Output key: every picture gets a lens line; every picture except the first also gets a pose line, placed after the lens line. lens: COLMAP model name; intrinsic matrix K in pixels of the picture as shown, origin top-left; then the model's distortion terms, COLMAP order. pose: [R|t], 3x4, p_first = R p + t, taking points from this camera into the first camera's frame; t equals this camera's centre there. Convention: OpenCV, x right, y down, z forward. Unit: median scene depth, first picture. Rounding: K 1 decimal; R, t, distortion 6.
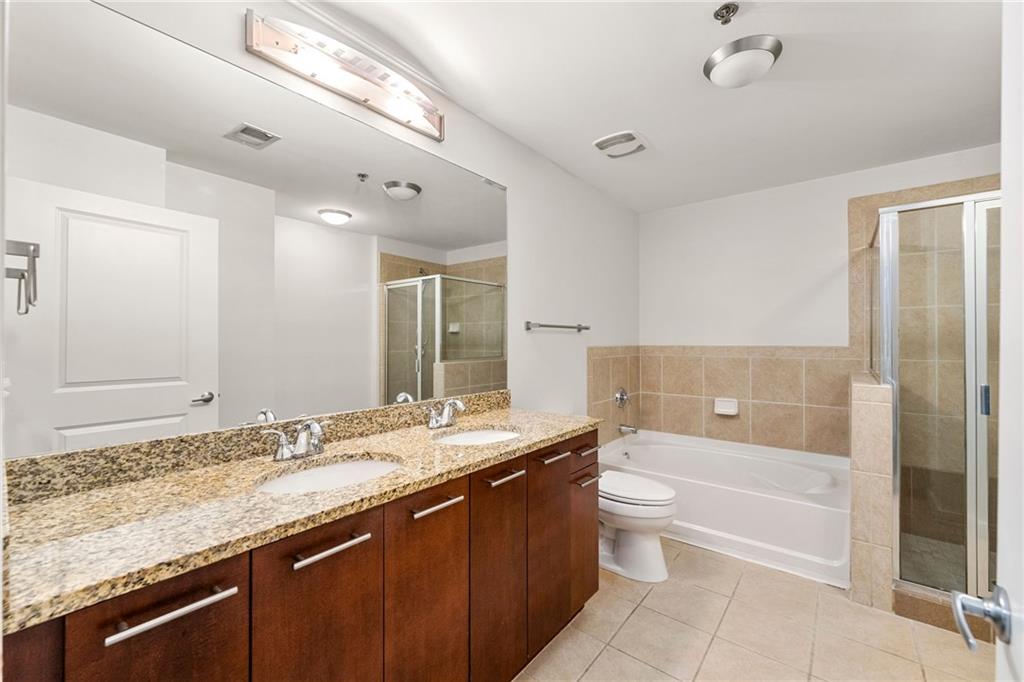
lens RADIAL K [[414.1, 0, 514.2], [0, 414.1, 338.3], [0, 0, 1]] dist [0.001937, -0.000005]
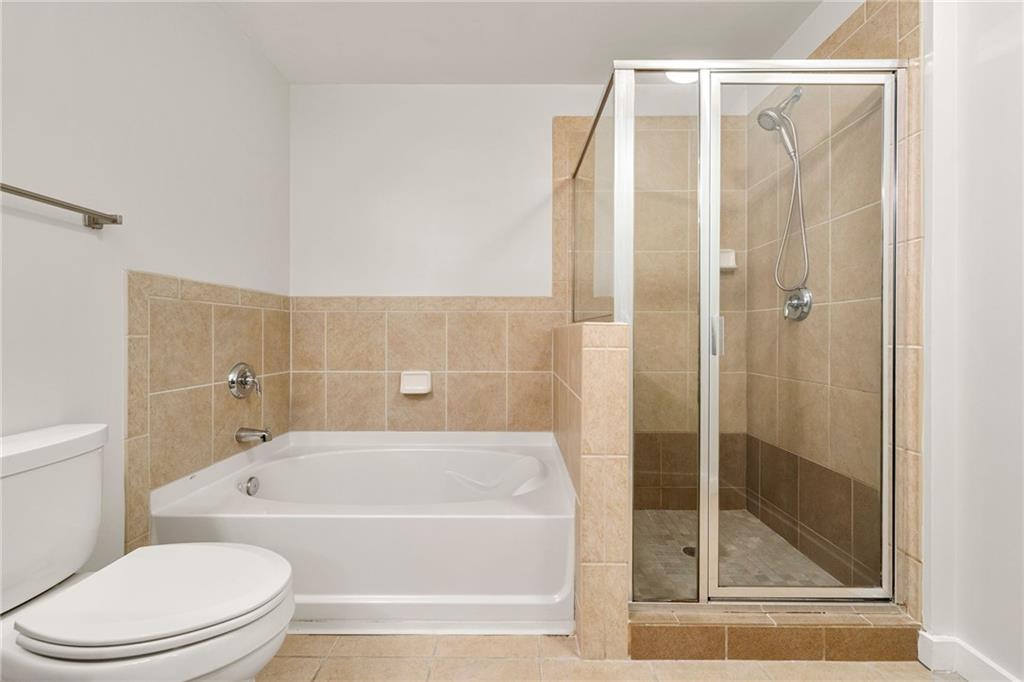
lens RADIAL K [[414.1, 0, 514.2], [0, 414.1, 338.3], [0, 0, 1]] dist [0.001937, -0.000005]
pose [[0.781017, -0.001724, 0.624507, 0.220184], [-0.008070, 0.999885, 0.012853, 0.085879], [-0.624457, -0.015078, 0.780913, 0.377501]]
